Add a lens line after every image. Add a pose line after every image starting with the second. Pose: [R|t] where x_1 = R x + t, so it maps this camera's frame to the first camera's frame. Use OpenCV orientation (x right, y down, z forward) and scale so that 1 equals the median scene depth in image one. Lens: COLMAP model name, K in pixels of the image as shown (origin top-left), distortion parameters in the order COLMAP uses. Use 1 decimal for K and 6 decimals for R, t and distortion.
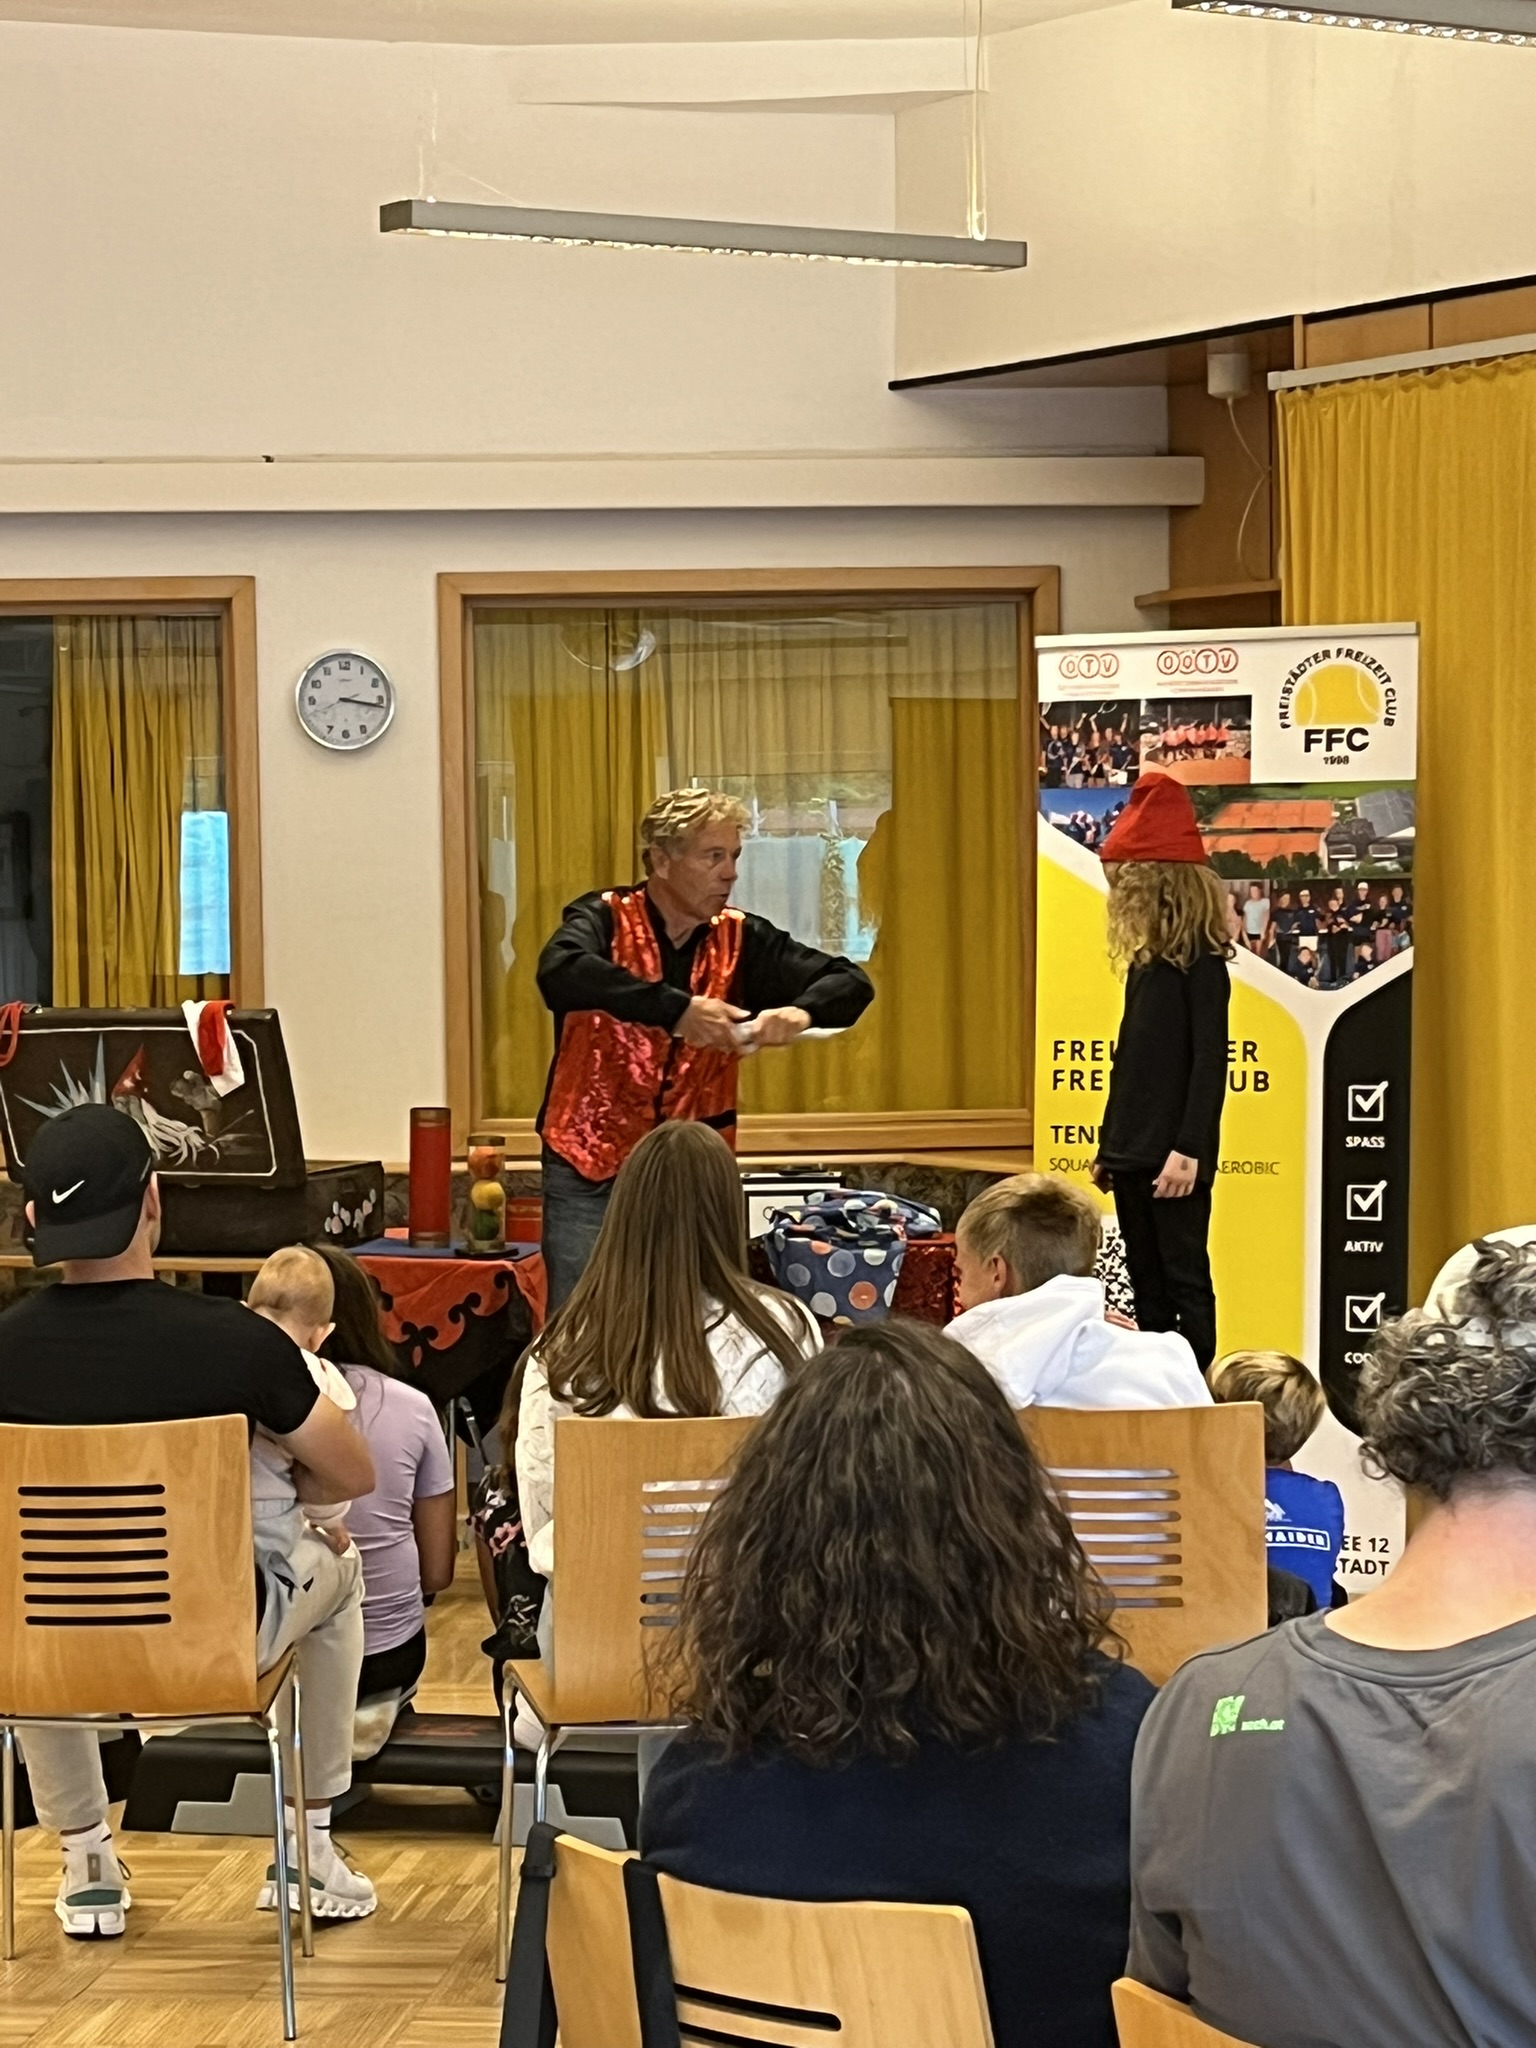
lens RADIAL K [[4507.5, 0, 770.1], [0, 4507.5, 1029.4], [0, 0, 1]] dist [0.100501, 0.000000]
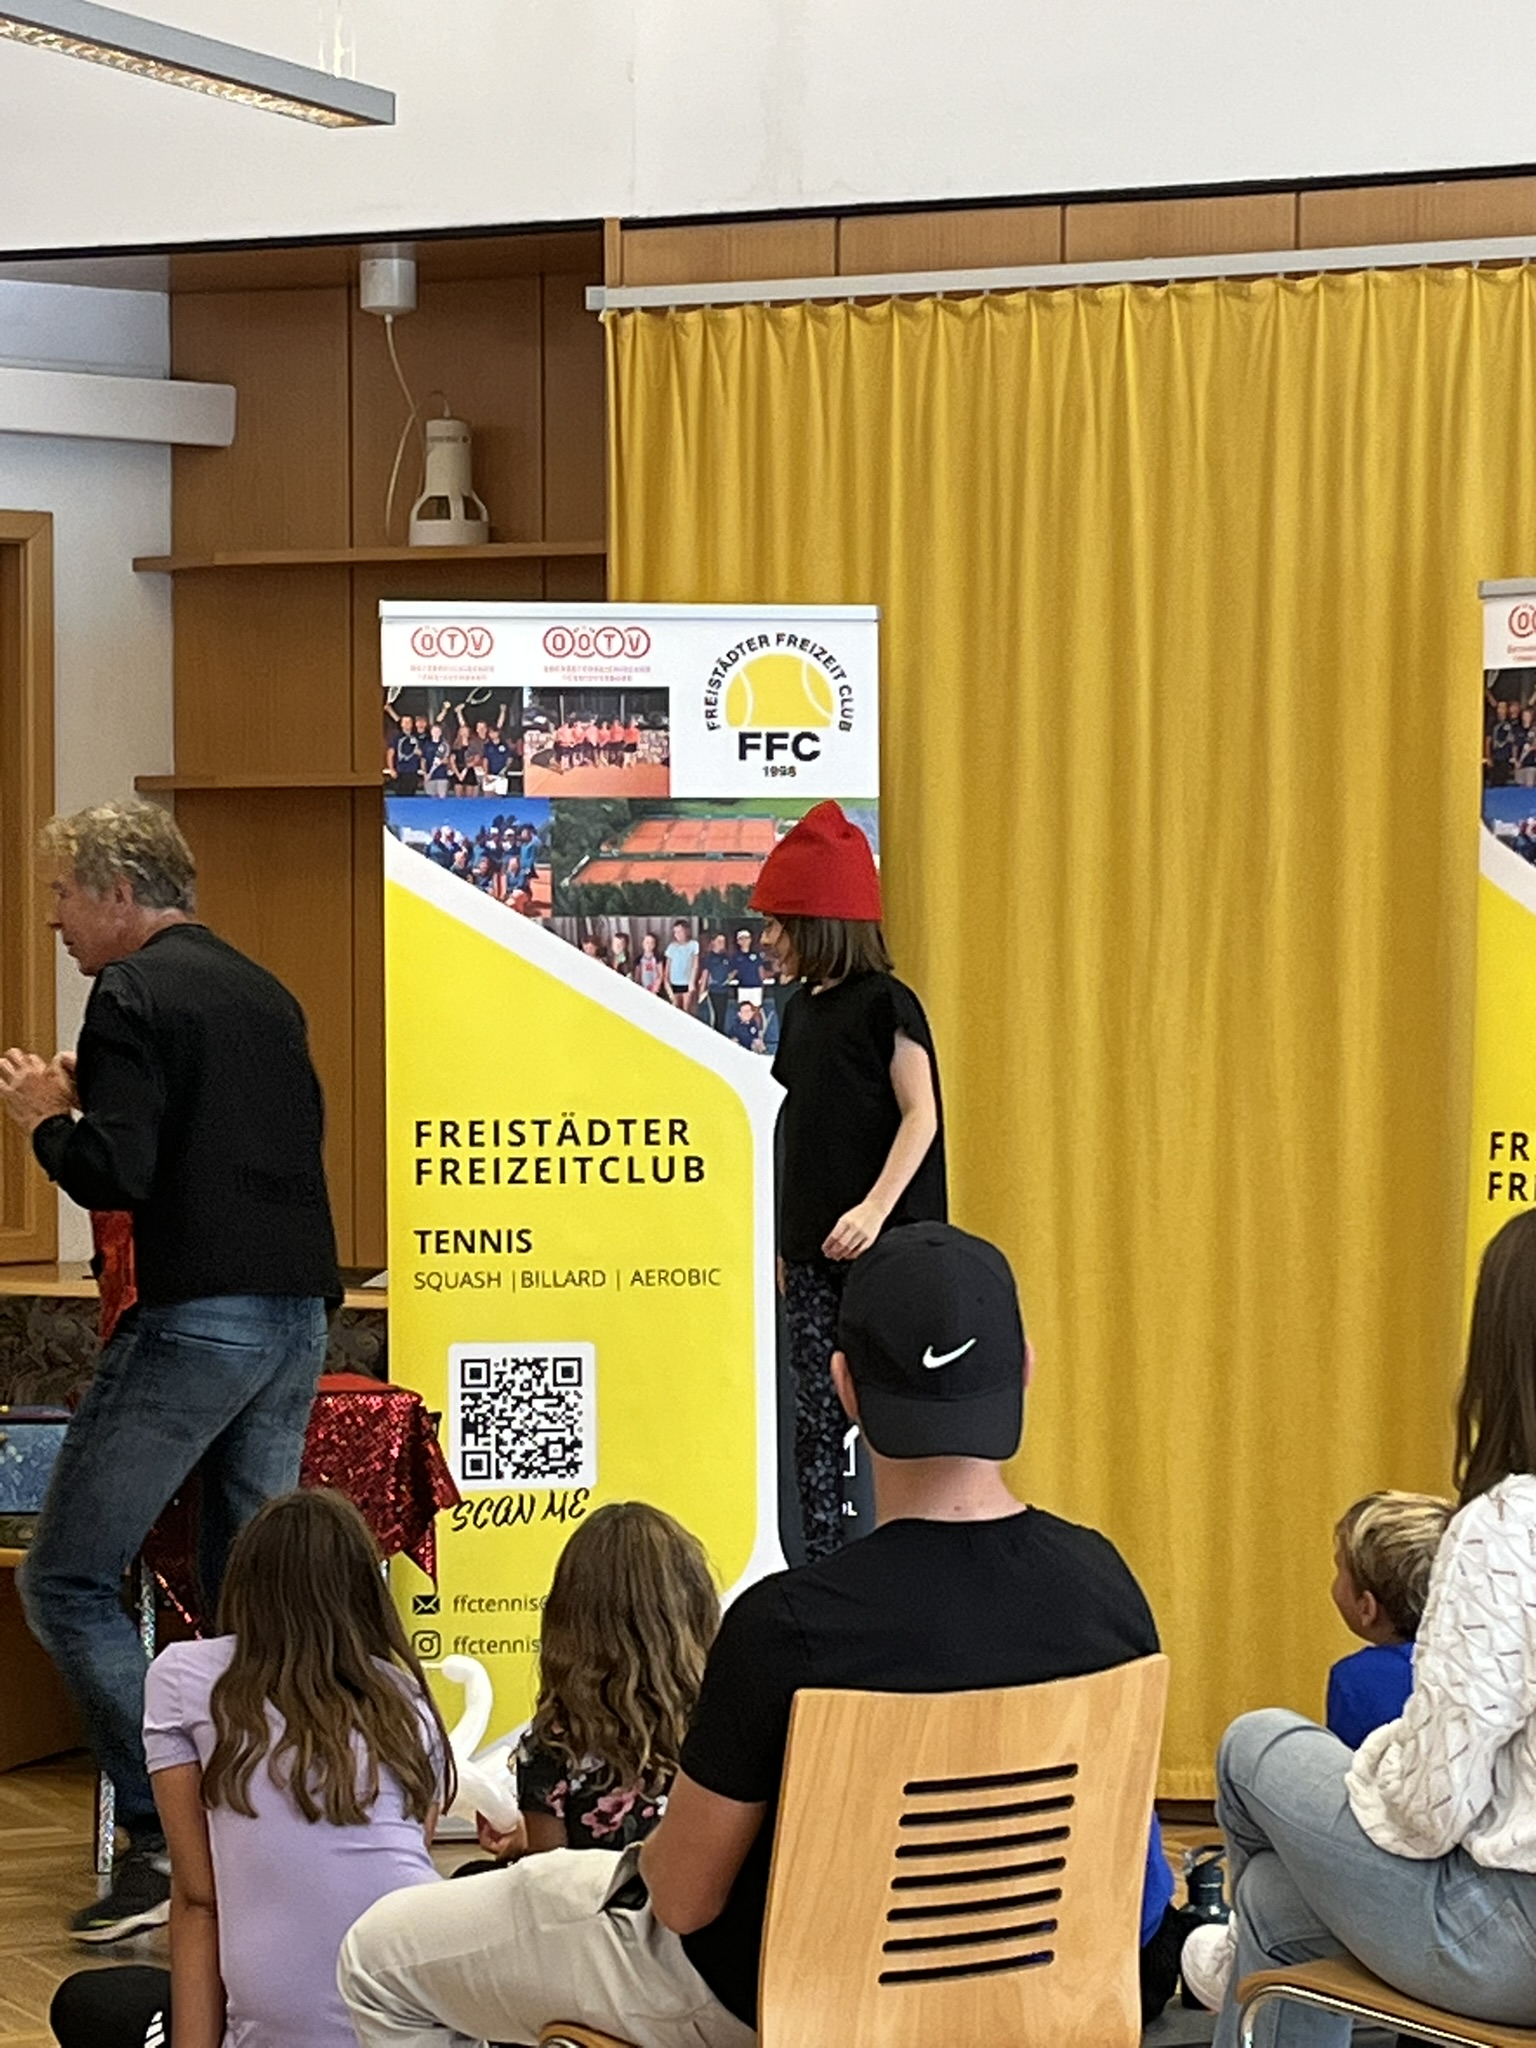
lens RADIAL K [[5150.4, 0, 767.5], [0, 5150.4, 1020.2], [0, 0, 1]] dist [0.081297, 0.000000]
pose [[0.831770, 0.000453, 0.555120, -0.385020], [0.009555, 0.999840, -0.015132, -0.000944], [-0.555038, 0.017891, 0.831632, 0.230641]]
